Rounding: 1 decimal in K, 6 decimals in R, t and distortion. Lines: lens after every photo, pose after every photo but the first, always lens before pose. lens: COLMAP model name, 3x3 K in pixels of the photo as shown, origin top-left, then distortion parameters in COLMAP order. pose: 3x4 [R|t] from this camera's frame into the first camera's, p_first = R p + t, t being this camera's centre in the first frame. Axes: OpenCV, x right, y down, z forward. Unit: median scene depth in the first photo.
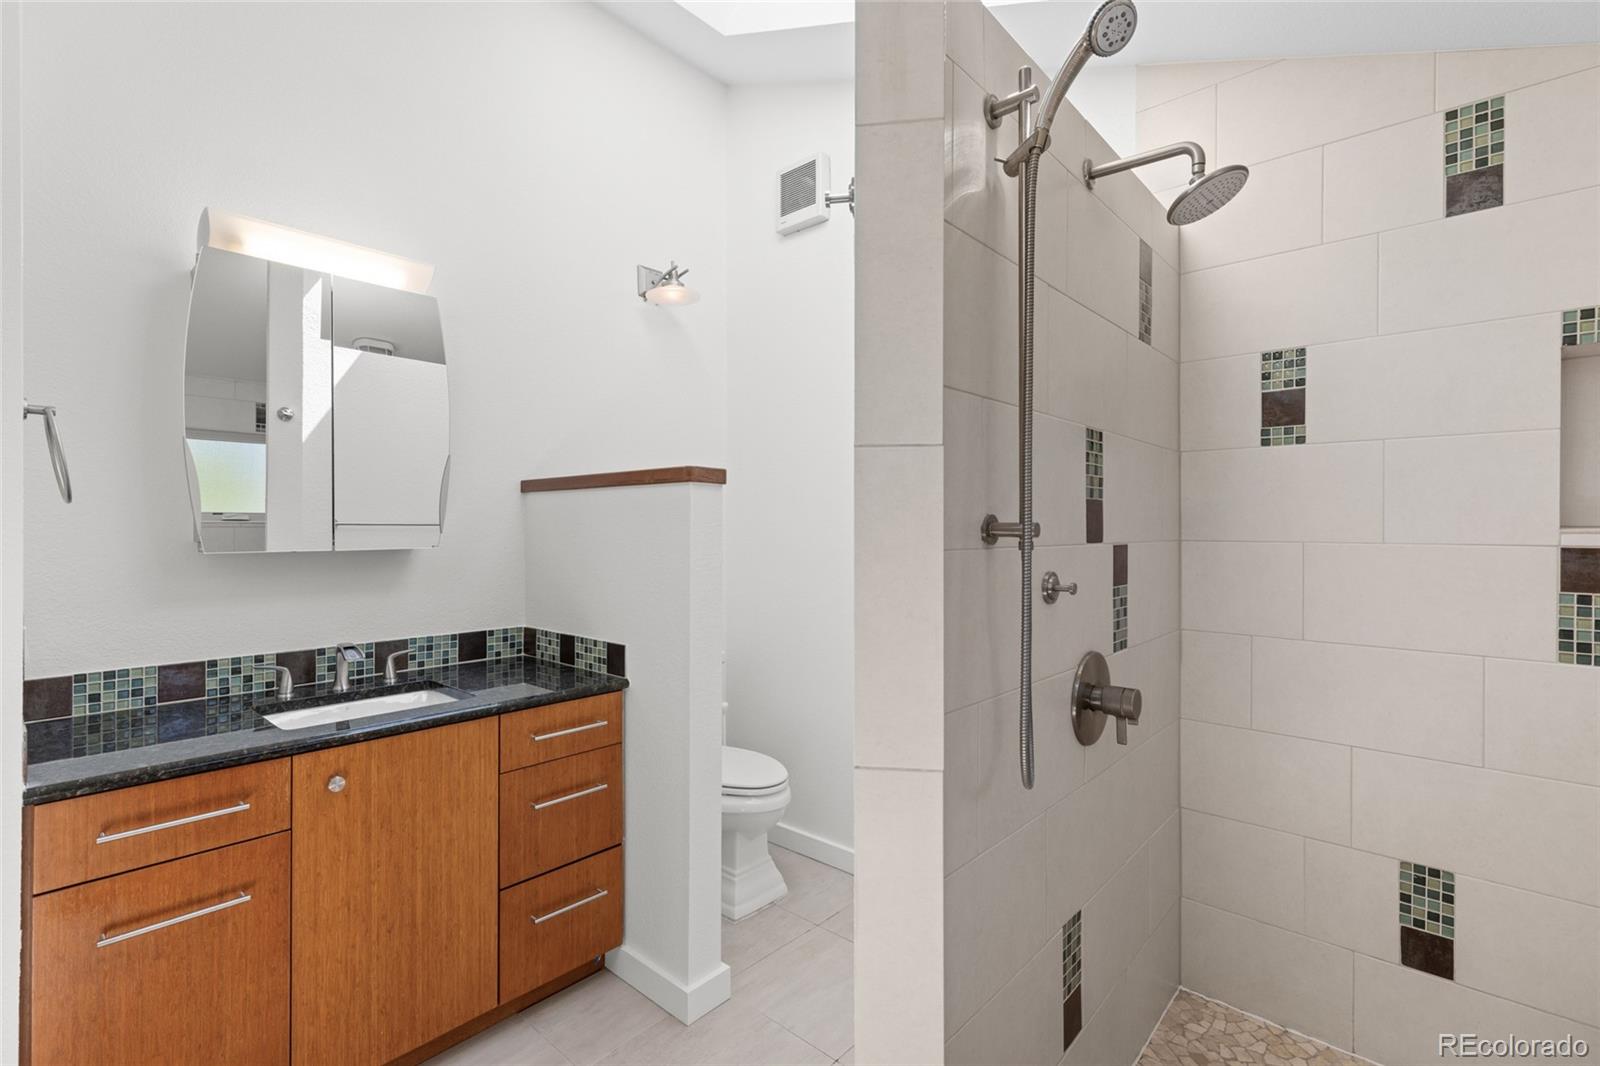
lens RADIAL K [[725.2, 0, 796.0], [0, 725.2, 534.2], [0, 0, 1]] dist [0.004728, -0.000731]
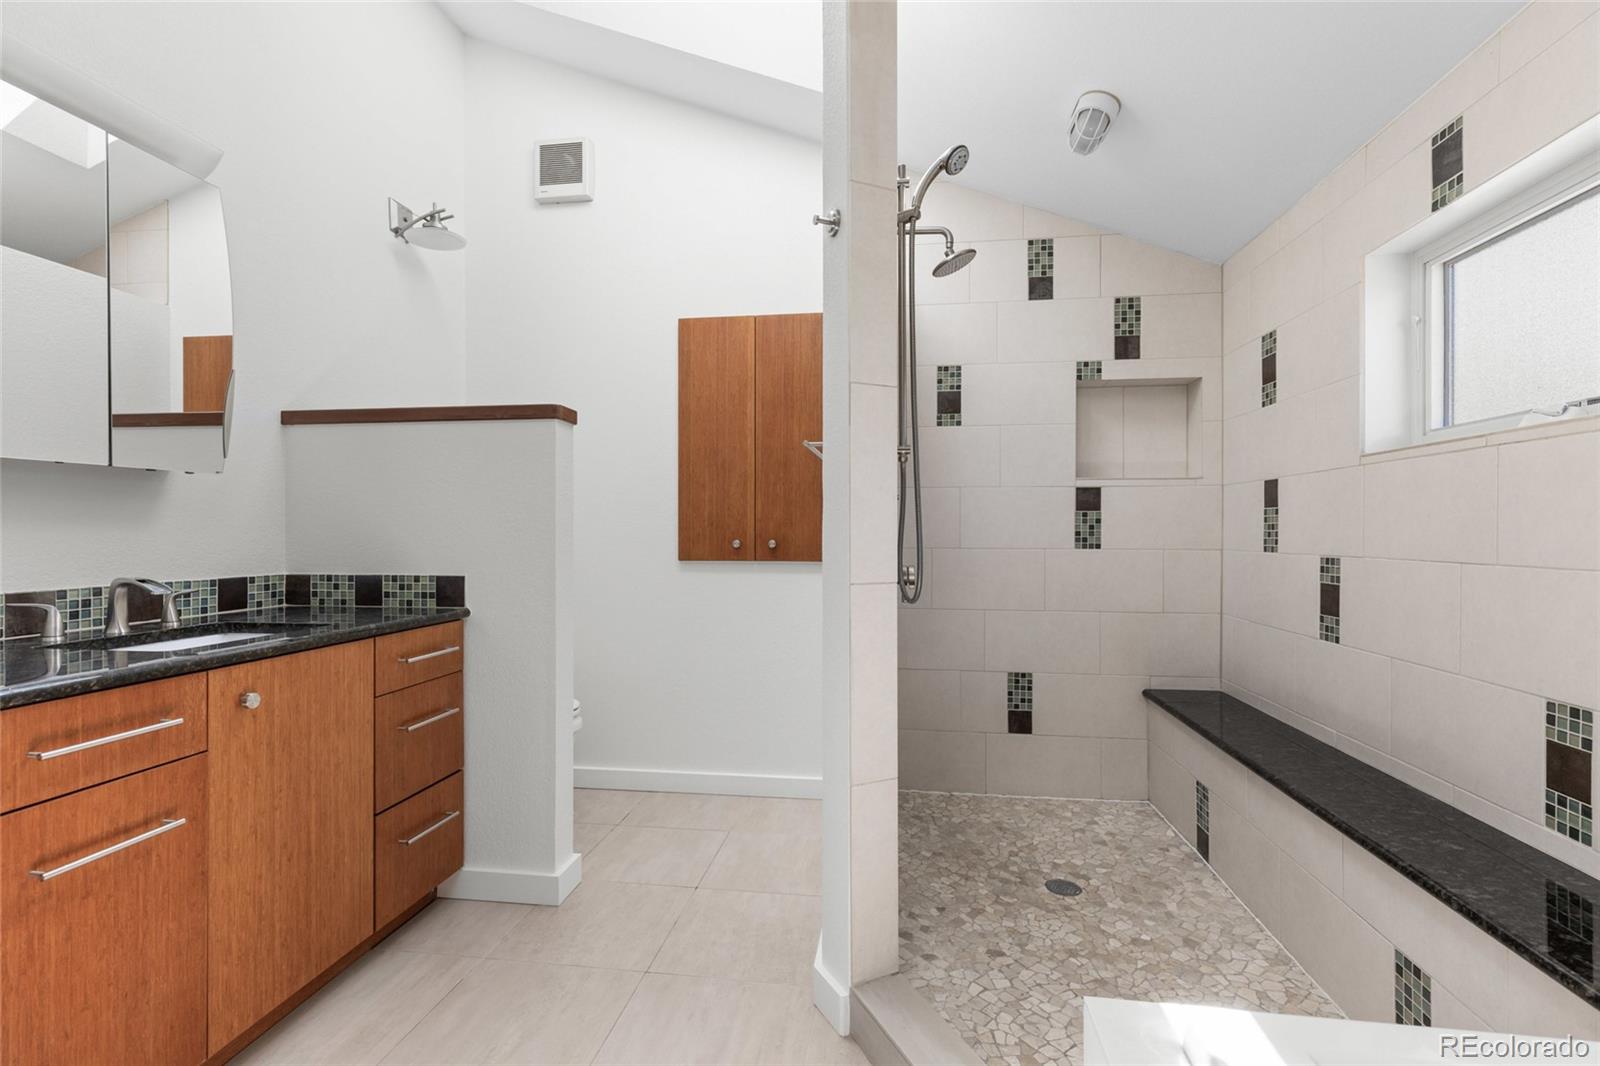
lens RADIAL K [[725.2, 0, 802.1], [0, 725.2, 539.5], [0, 0, 1]] dist [0.004728, -0.000731]
pose [[0.834265, -0.007016, 0.551319, -0.499166], [0.003933, 0.999969, 0.006774, 0.119672], [-0.551350, -0.003483, 0.834267, -0.150817]]
